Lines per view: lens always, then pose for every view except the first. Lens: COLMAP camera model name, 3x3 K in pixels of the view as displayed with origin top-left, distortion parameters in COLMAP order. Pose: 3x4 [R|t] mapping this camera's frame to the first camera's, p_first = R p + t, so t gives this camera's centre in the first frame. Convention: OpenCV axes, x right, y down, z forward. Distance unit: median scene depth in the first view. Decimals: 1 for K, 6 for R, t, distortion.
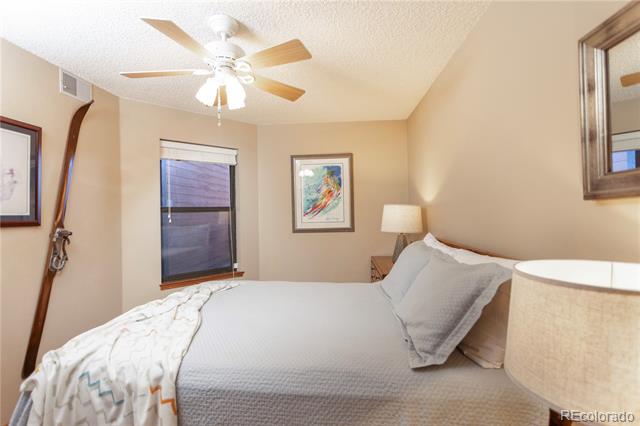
lens RADIAL K [[309.7, 0, 319.3], [0, 309.7, 209.8], [0, 0, 1]] dist [-0.002140, -0.000809]
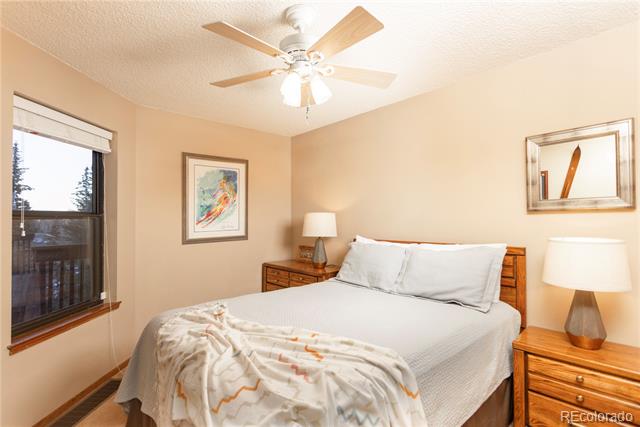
lens RADIAL K [[309.7, 0, 318.6], [0, 309.7, 216.0], [0, 0, 1]] dist [-0.002140, -0.000809]
pose [[0.676704, 0.011030, 0.736172, -0.463062], [-0.001211, 0.999903, -0.013869, 0.008833], [-0.736254, 0.008494, 0.676652, 0.163590]]
